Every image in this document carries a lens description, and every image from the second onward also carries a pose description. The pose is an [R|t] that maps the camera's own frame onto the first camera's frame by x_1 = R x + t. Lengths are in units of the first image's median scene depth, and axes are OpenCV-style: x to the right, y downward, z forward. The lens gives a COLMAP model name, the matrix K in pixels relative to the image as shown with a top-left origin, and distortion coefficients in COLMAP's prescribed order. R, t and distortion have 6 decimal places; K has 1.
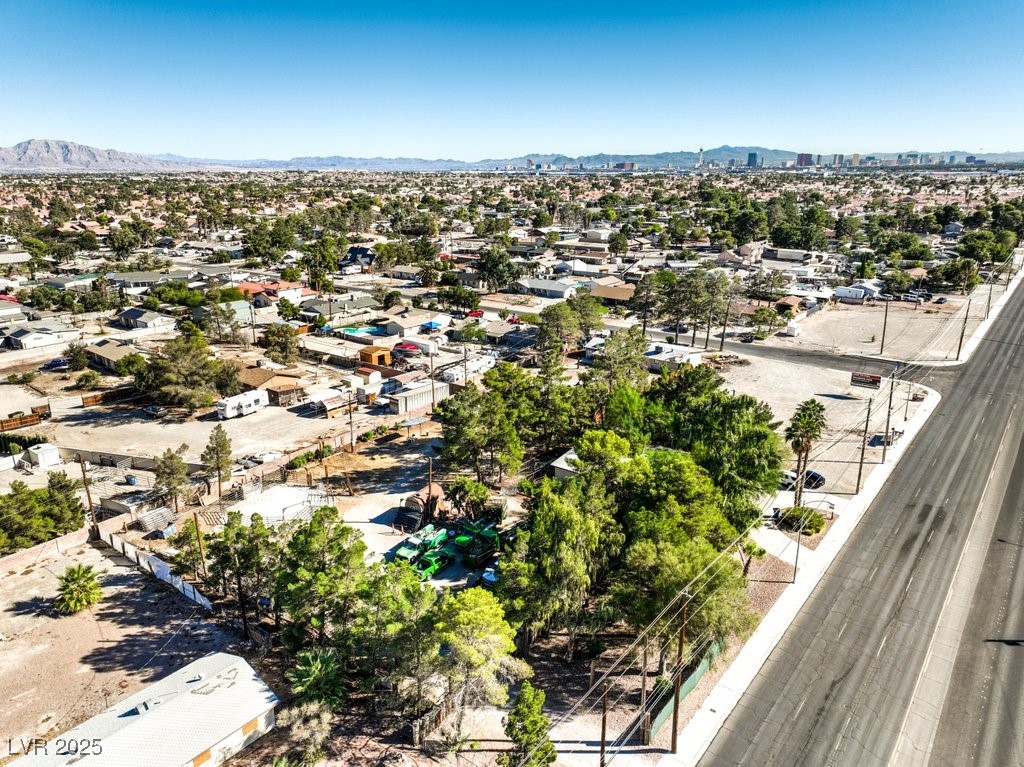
lens RADIAL K [[724.3, 0, 514.3], [0, 724.3, 383.5], [0, 0, 1]] dist [-0.002873, 0.016361]
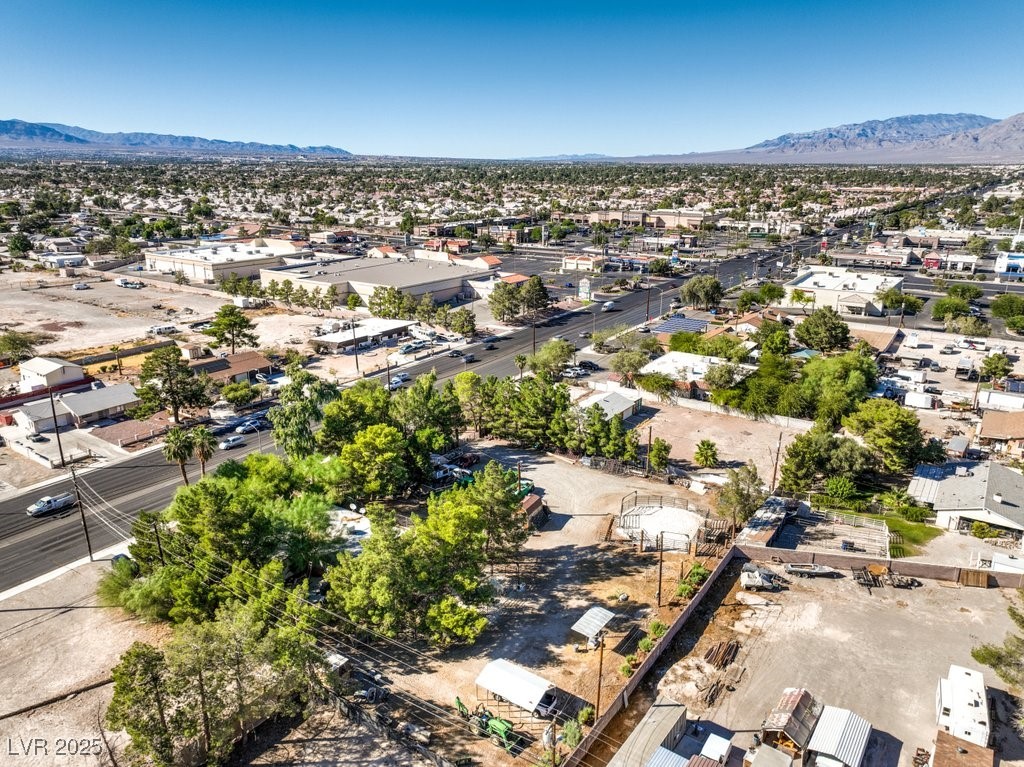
lens RADIAL K [[724.3, 0, 515.3], [0, 724.3, 386.9], [0, 0, 1]] dist [-0.002873, 0.016361]
pose [[-0.997897, 0.021682, -0.061093, -0.044901], [-0.016031, 0.830597, 0.556643, -0.712212], [0.062813, 0.556451, -0.828503, 2.056012]]
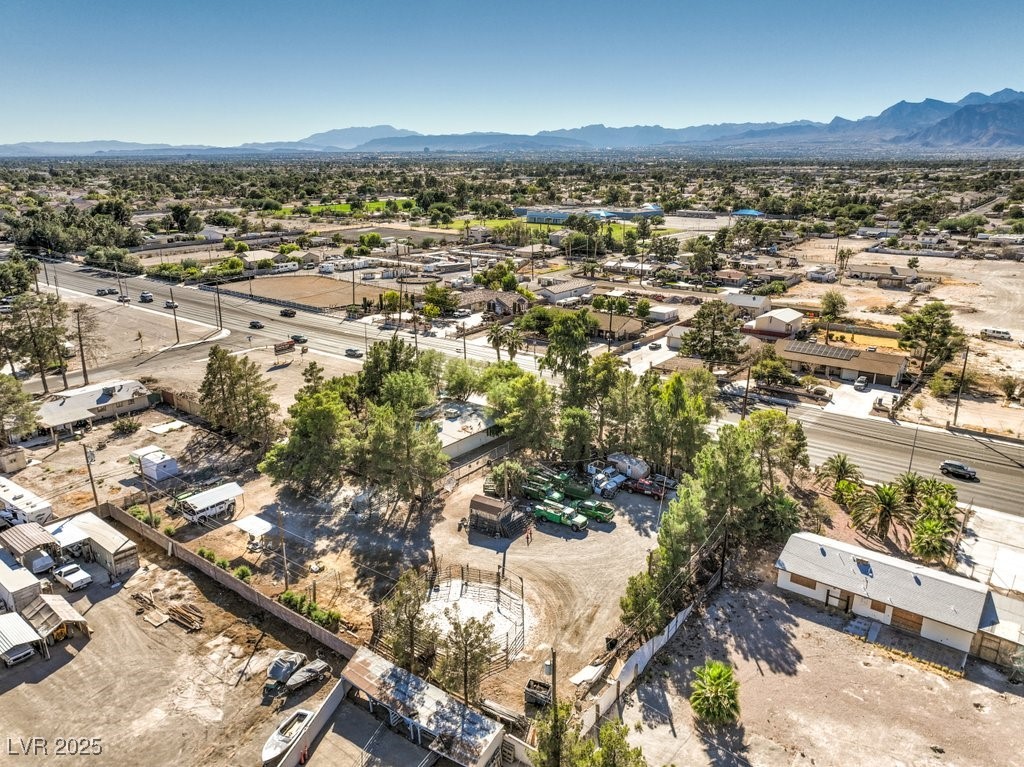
lens RADIAL K [[724.3, 0, 512.5], [0, 724.3, 381.1], [0, 0, 1]] dist [-0.002873, 0.016361]
pose [[-0.003990, -0.283447, 0.958980, -1.144270], [0.288049, 0.918015, 0.272537, -0.292491], [-0.957607, 0.277321, 0.077983, 0.945199]]
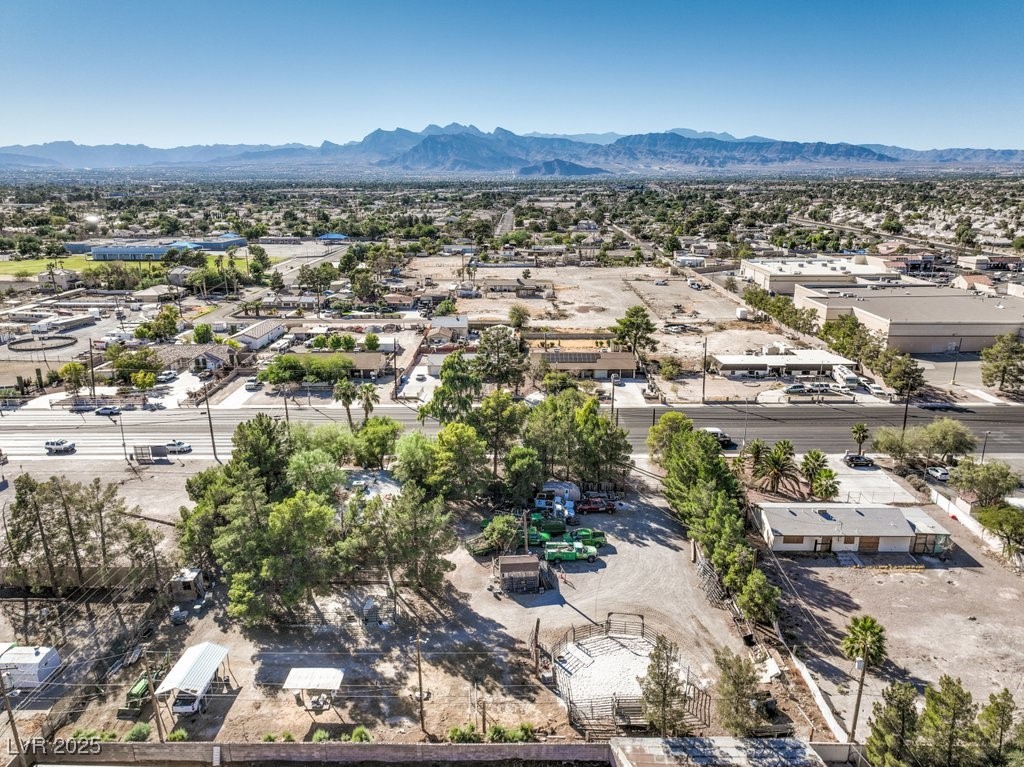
lens RADIAL K [[724.3, 0, 511.3], [0, 724.3, 382.6], [0, 0, 1]] dist [-0.002873, 0.016361]
pose [[-0.603828, -0.203916, 0.770591, -0.899191], [0.238046, 0.876481, 0.418468, -0.509078], [-0.760741, 0.436118, -0.480702, 1.520555]]
